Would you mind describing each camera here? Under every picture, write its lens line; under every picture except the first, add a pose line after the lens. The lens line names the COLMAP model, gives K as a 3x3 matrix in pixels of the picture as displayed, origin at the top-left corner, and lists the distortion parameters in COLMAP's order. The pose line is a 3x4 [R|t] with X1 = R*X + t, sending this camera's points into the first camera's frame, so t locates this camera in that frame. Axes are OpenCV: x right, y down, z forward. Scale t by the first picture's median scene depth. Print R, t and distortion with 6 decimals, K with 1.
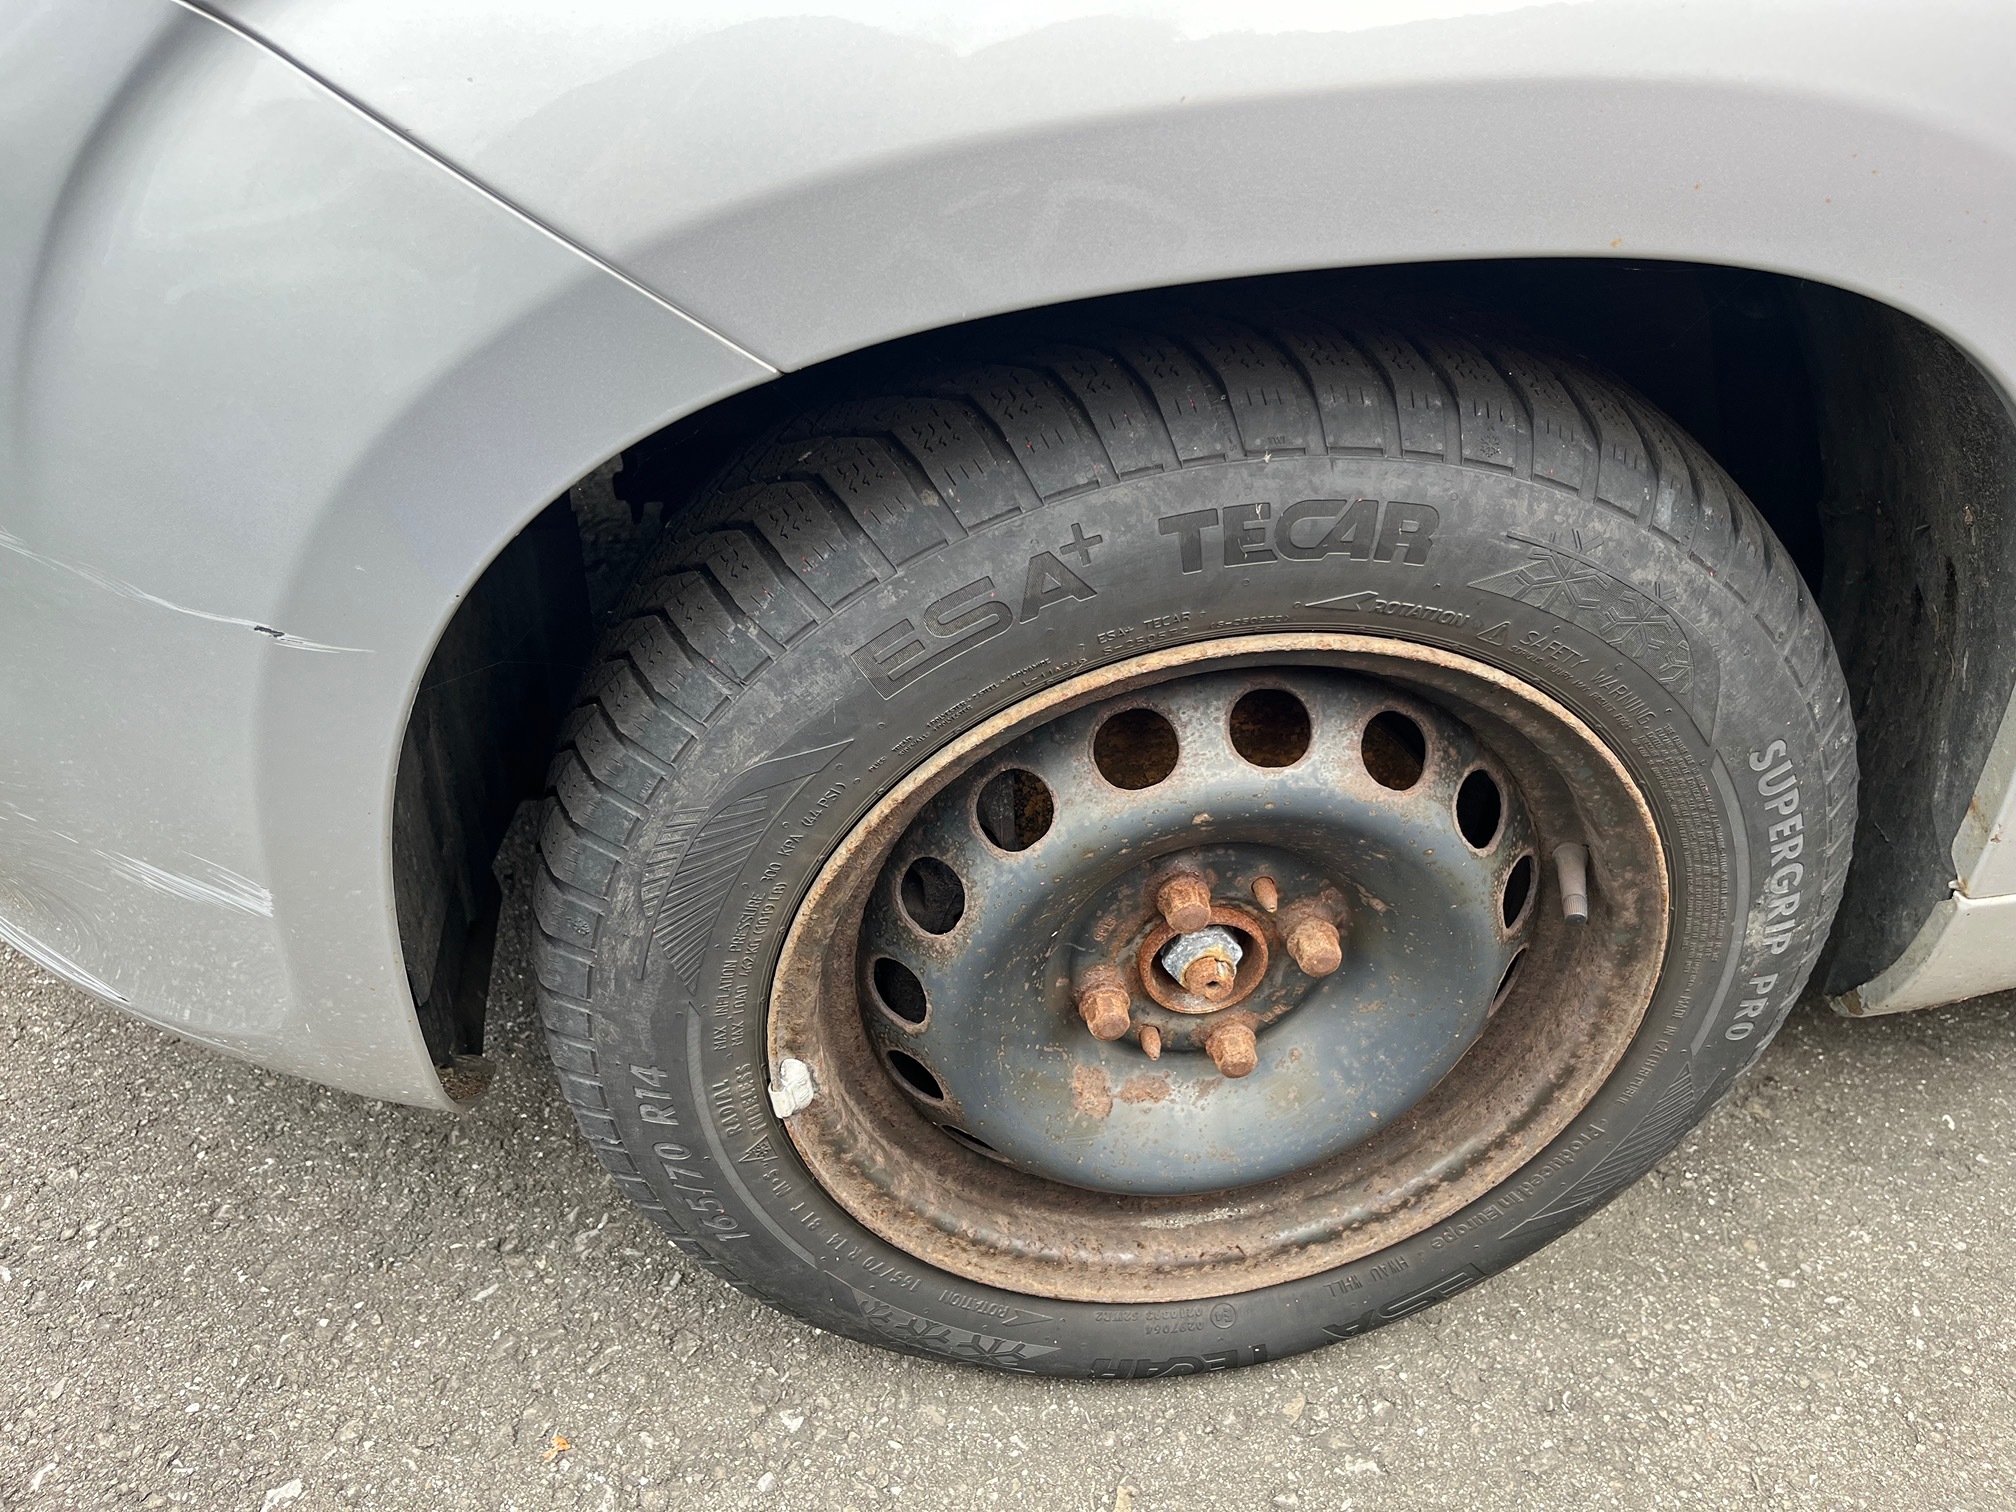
lens RADIAL K [[1577.2, 0, 1008.0], [0, 1577.2, 756.0], [0, 0, 1]] dist [0.080625, -0.138215]
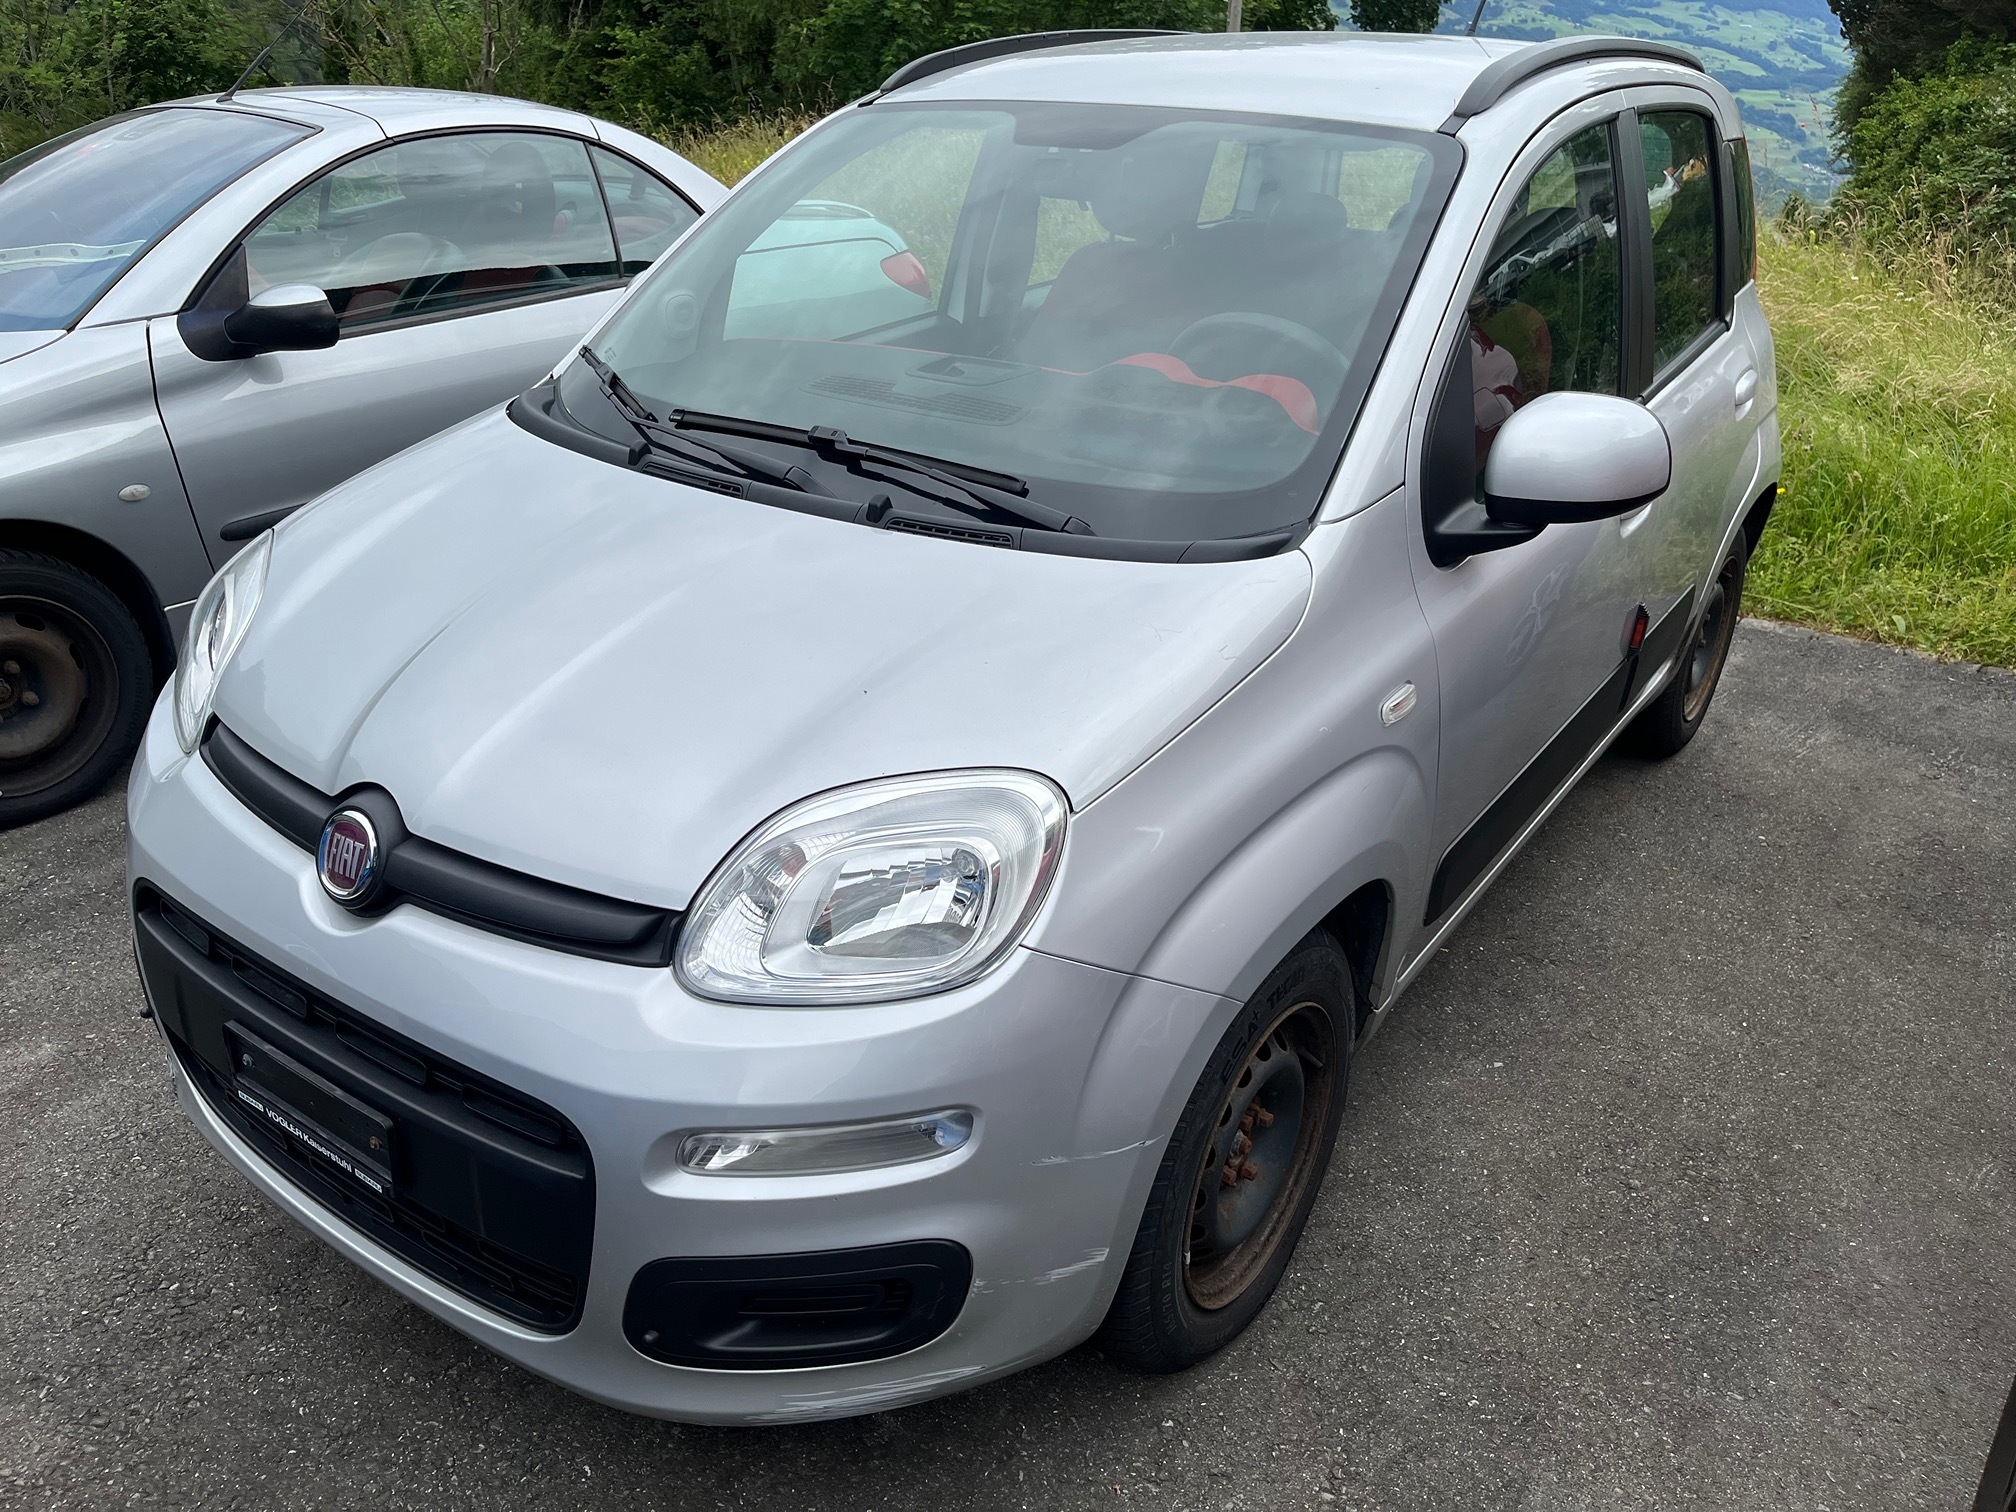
lens RADIAL K [[1577.2, 0, 1008.0], [0, 1577.2, 756.0], [0, 0, 1]] dist [0.080625, -0.138215]
pose [[0.685440, -0.303427, 0.661894, -1.544103], [0.428164, 0.903225, -0.029338, -0.494486], [-0.588937, 0.303508, 0.749023, -0.898358]]
